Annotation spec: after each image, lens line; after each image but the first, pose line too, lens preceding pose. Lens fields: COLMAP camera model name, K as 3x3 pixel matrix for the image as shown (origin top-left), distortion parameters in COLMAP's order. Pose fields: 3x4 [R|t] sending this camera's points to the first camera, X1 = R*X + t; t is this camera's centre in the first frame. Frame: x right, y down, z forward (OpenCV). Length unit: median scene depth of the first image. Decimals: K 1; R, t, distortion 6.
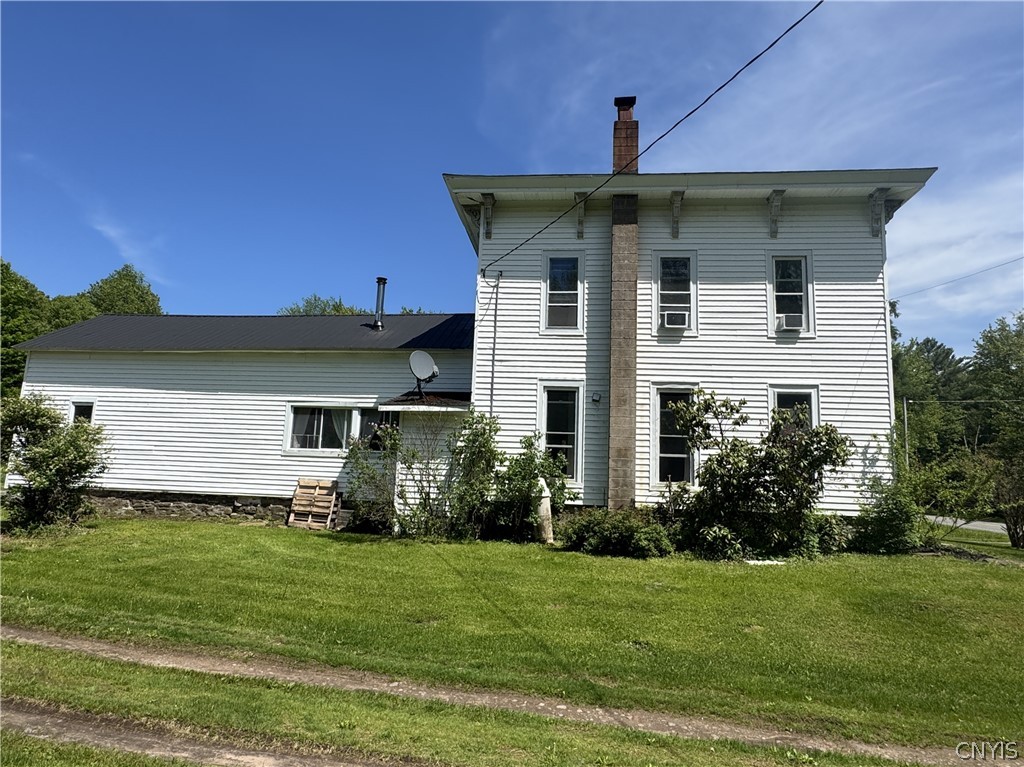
lens RADIAL K [[628.6, 0, 512.0], [0, 628.6, 383.5], [0, 0, 1]] dist [0.001447, -0.000121]
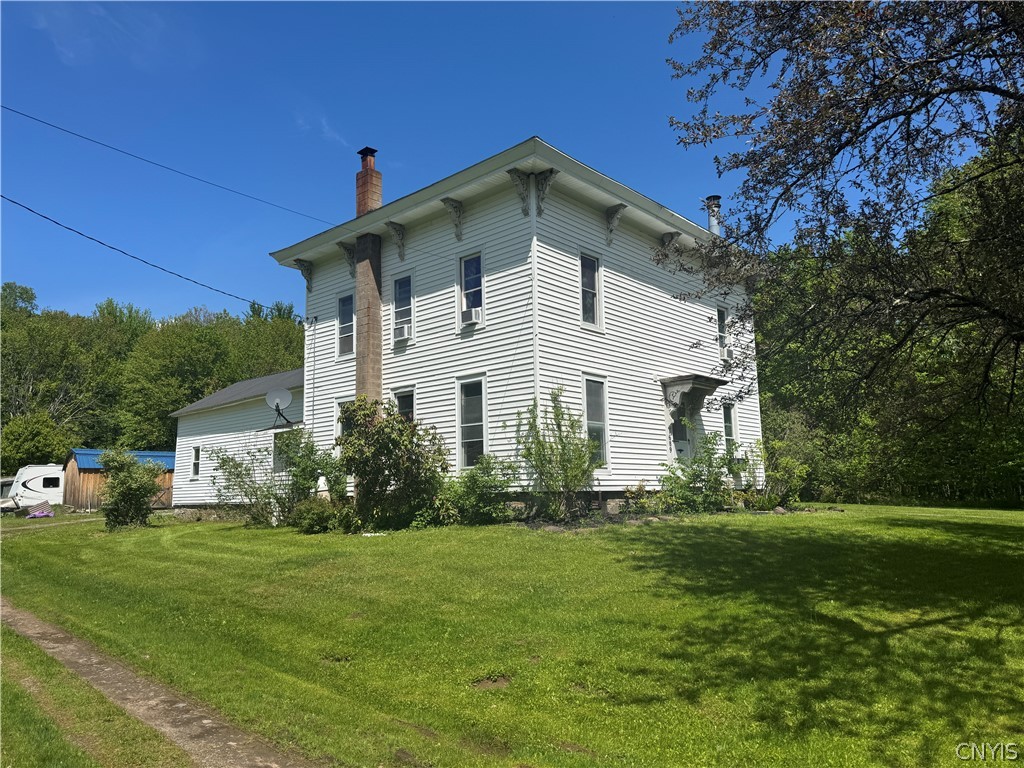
lens RADIAL K [[700.0, 0, 512.0], [0, 700.0, 384.0], [0, 0, 1]] dist [0.157625, -0.000779]
pose [[0.803625, -0.141557, -0.578056, 1.154762], [0.150518, 0.988066, -0.032709, 0.065413], [0.575787, -0.060722, 0.815341, 0.047381]]
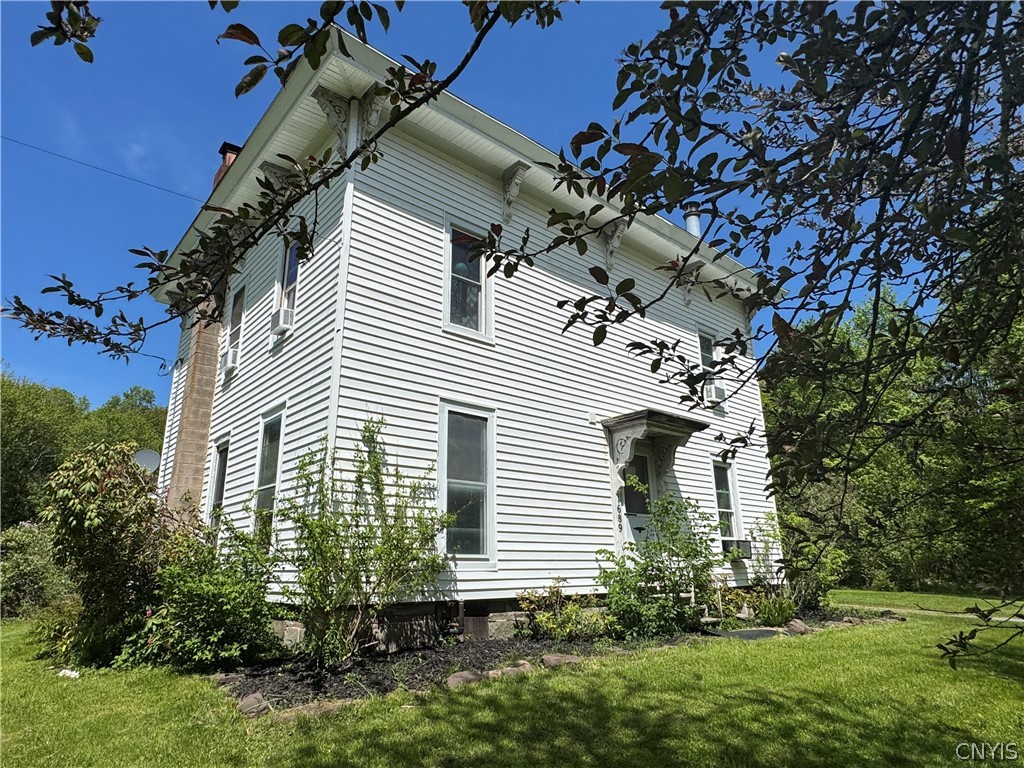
lens RADIAL K [[608.0, 0, 512.0], [0, 608.0, 384.0], [0, 0, 1]] dist [0.005027, 0.001402]
pose [[0.727168, -0.244626, -0.641393, 1.034748], [0.156771, 0.968837, -0.191776, 0.140420], [0.668319, 0.038901, 0.742857, 0.645196]]
